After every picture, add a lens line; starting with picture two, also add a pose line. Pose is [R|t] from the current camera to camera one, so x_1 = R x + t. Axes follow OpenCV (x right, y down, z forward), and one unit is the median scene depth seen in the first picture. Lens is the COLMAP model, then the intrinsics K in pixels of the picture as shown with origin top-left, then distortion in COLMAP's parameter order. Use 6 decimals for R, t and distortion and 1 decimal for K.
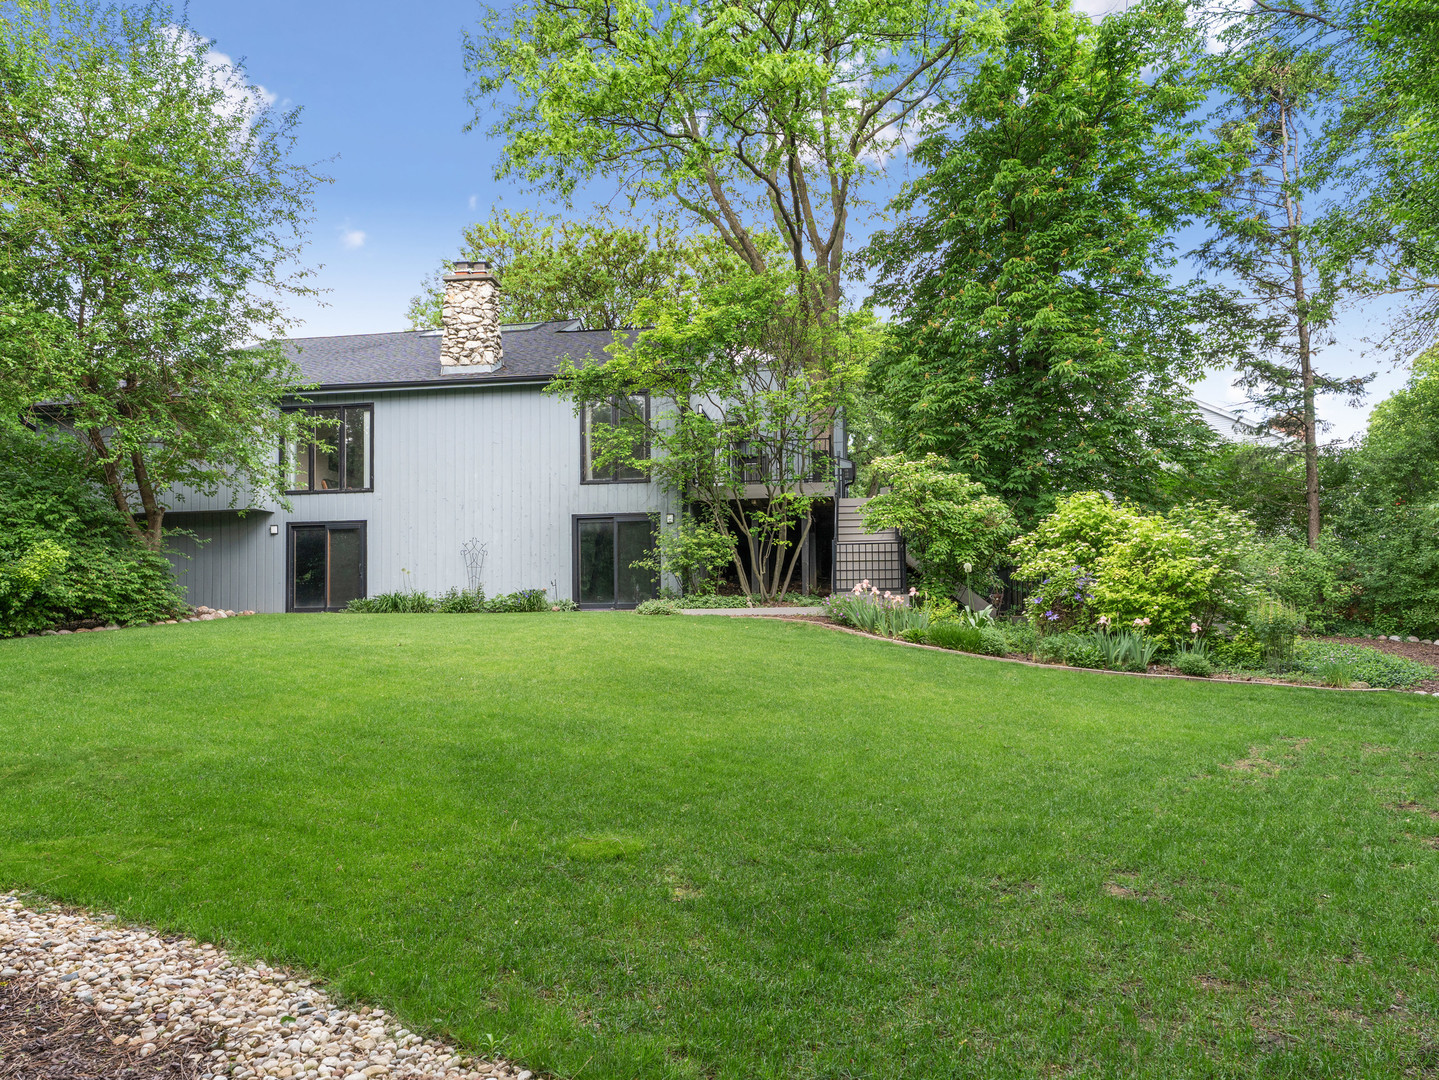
lens RADIAL K [[879.3, 0, 756.8], [0, 879.3, 586.4], [0, 0, 1]] dist [0.004844, 0.001508]
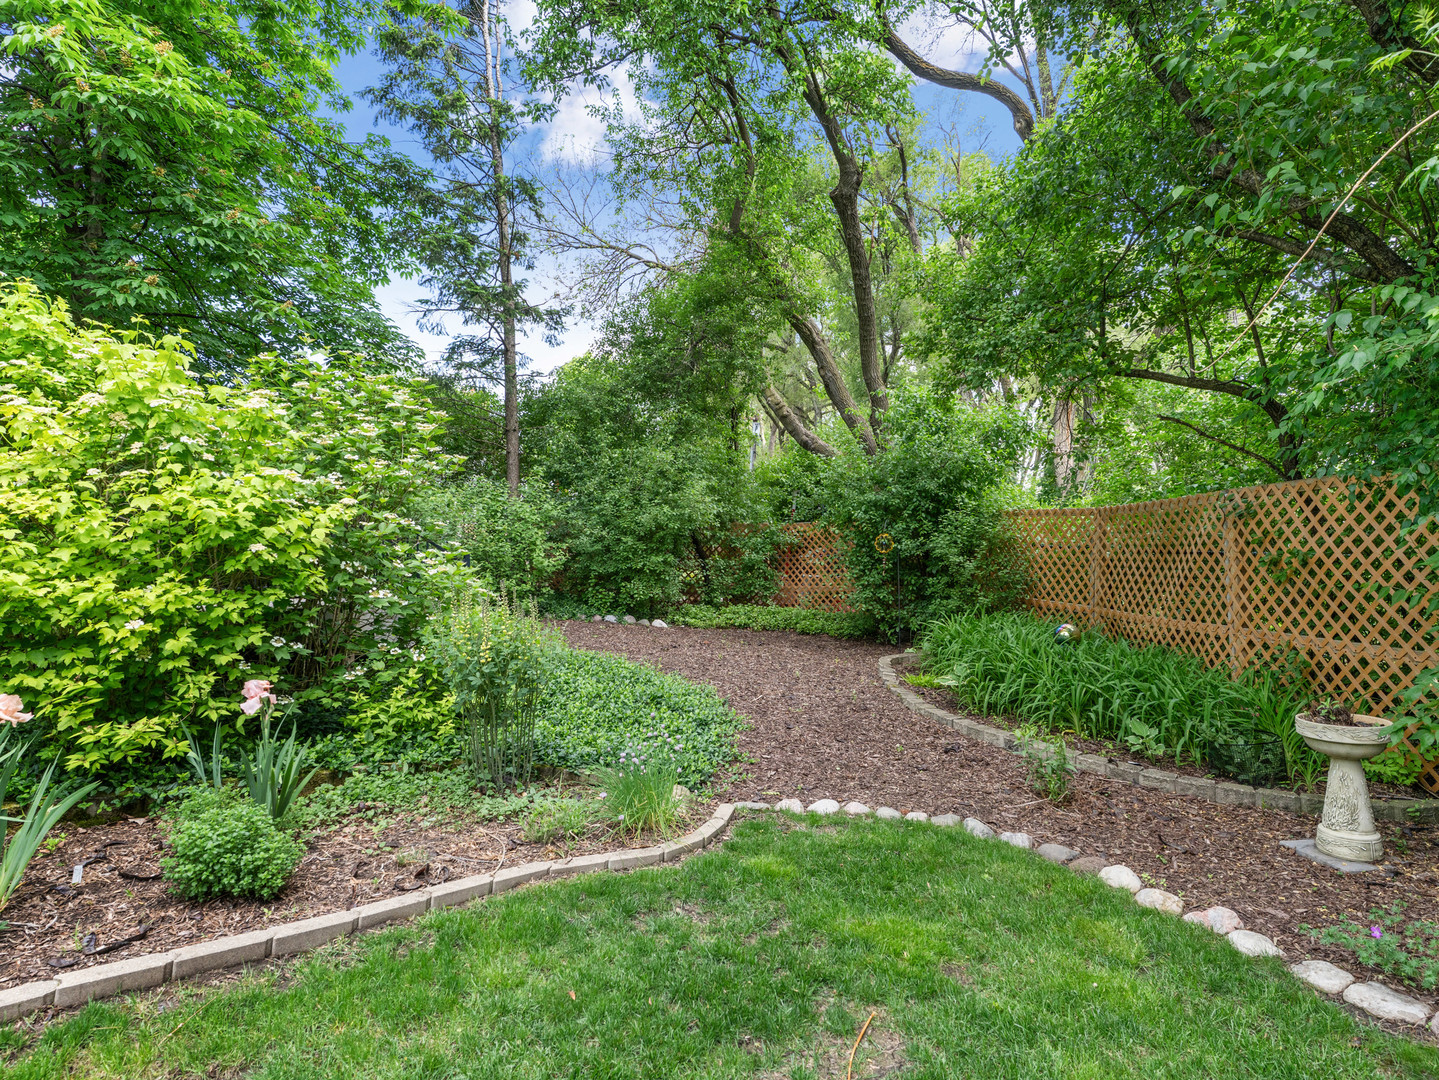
lens RADIAL K [[752.5, 0, 721.4], [0, 752.5, 542.8], [0, 0, 1]] dist [0.023681, 0.000492]
pose [[0.645384, 0.017273, 0.763663, 0.363944], [-0.017595, 0.999815, -0.007745, -0.005100], [-0.763656, -0.008438, 0.645568, 0.646530]]
